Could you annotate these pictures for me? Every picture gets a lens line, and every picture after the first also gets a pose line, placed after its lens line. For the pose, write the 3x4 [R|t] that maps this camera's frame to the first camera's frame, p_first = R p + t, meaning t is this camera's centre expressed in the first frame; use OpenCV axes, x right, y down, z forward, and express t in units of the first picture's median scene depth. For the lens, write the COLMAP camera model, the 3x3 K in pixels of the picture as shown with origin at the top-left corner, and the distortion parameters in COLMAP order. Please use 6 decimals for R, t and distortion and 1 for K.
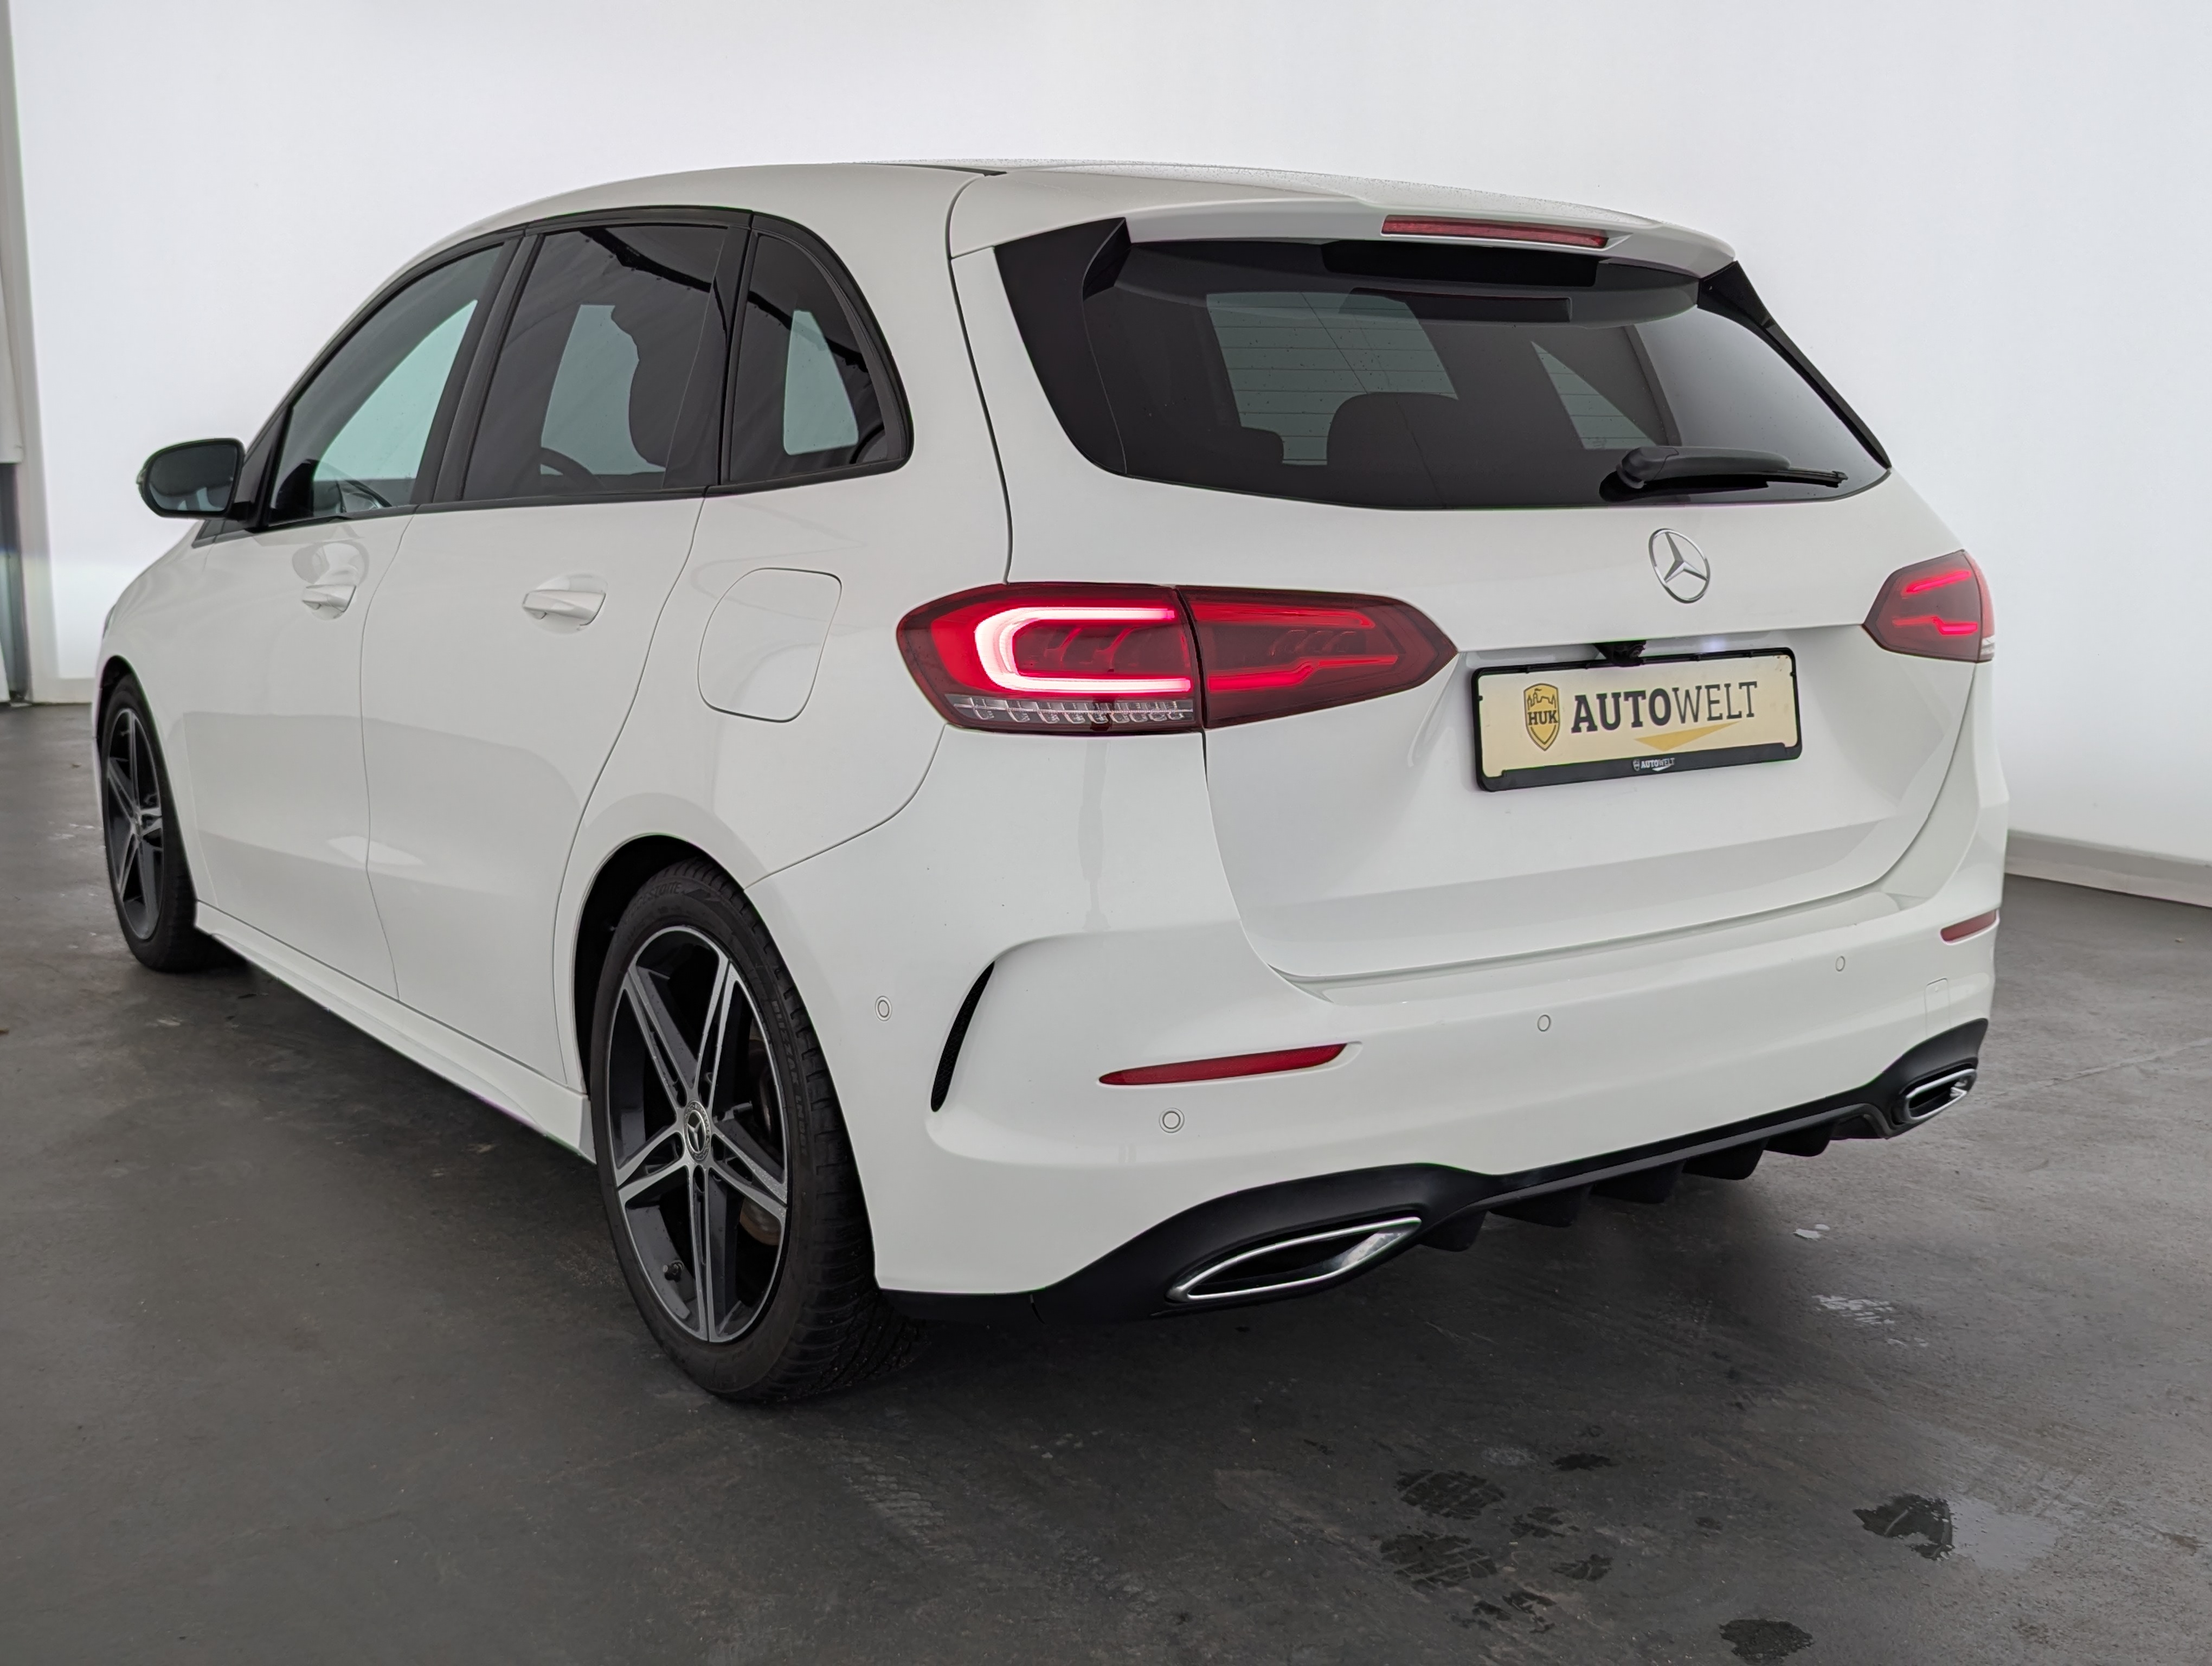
lens RADIAL K [[2138.5, 0, 1104.6], [0, 2138.5, 833.7], [0, 0, 1]] dist [0.093409, -0.126910]
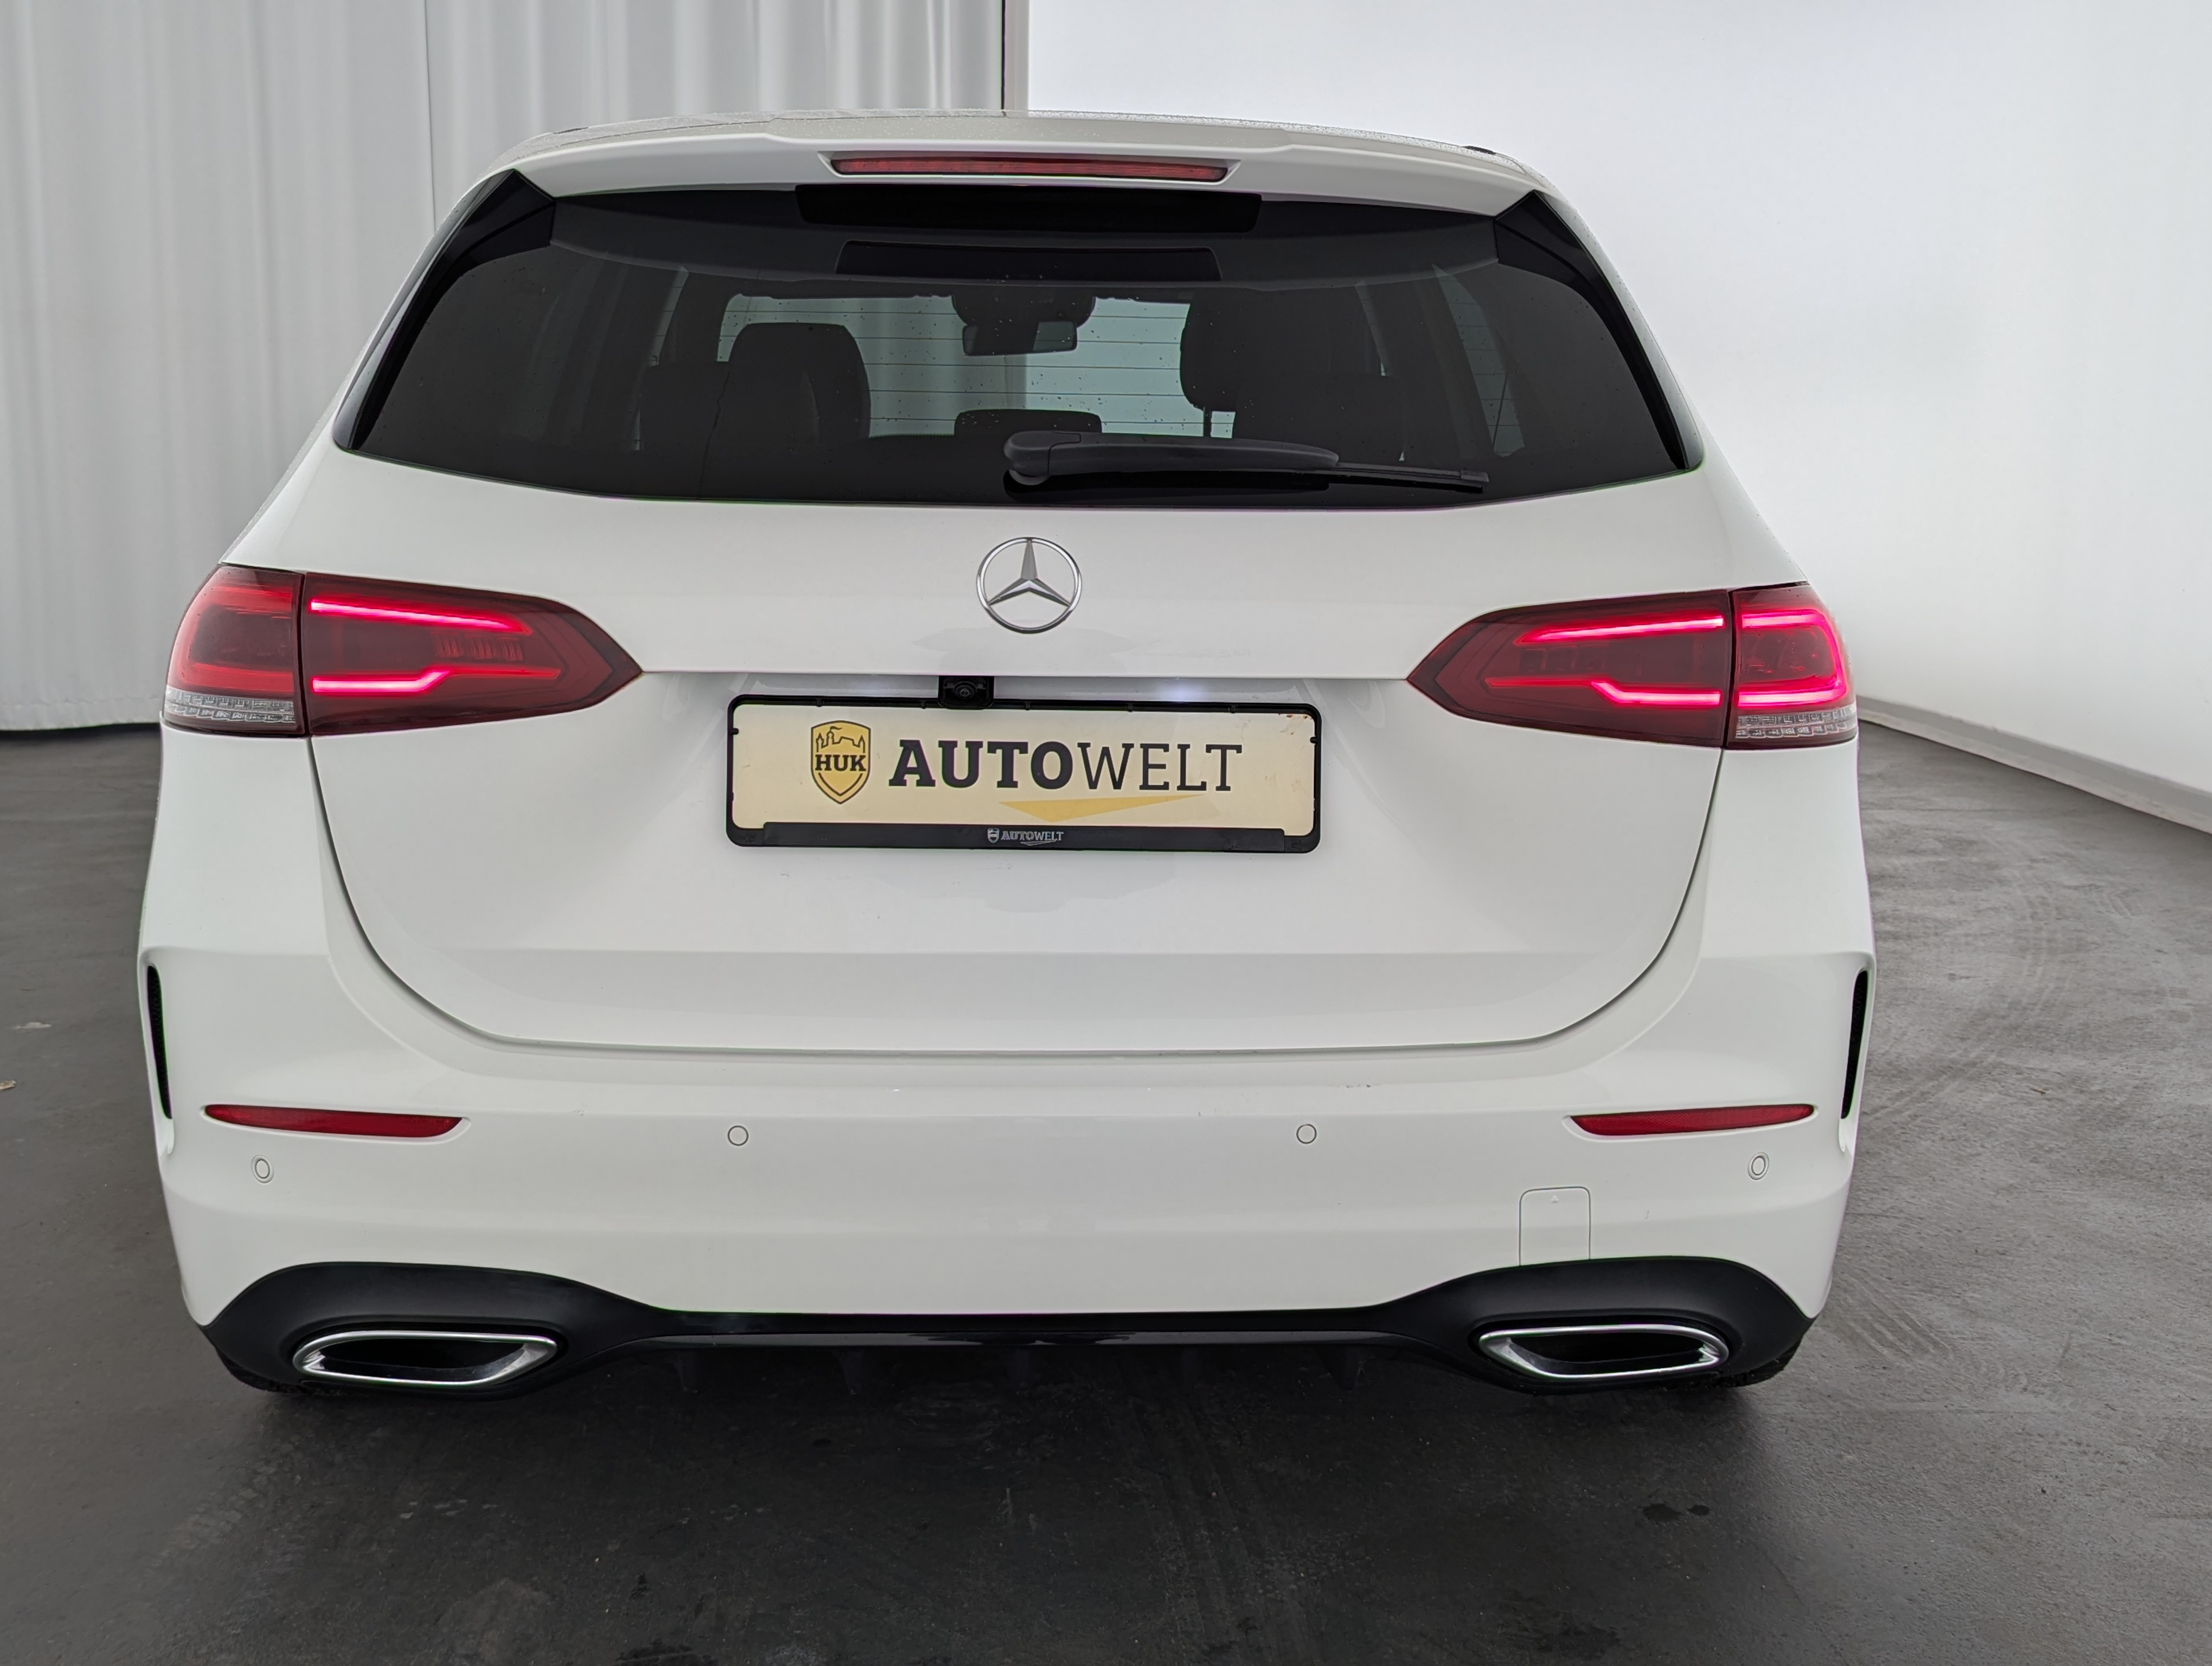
lens RADIAL K [[2138.5, 0, 1104.6], [0, 2138.5, 833.7], [0, 0, 1]] dist [0.093409, -0.126910]
pose [[0.853220, 0.099815, -0.511911, 0.682713], [-0.103342, 0.994410, 0.021650, -0.053599], [0.511211, 0.034430, 0.858765, 0.347723]]
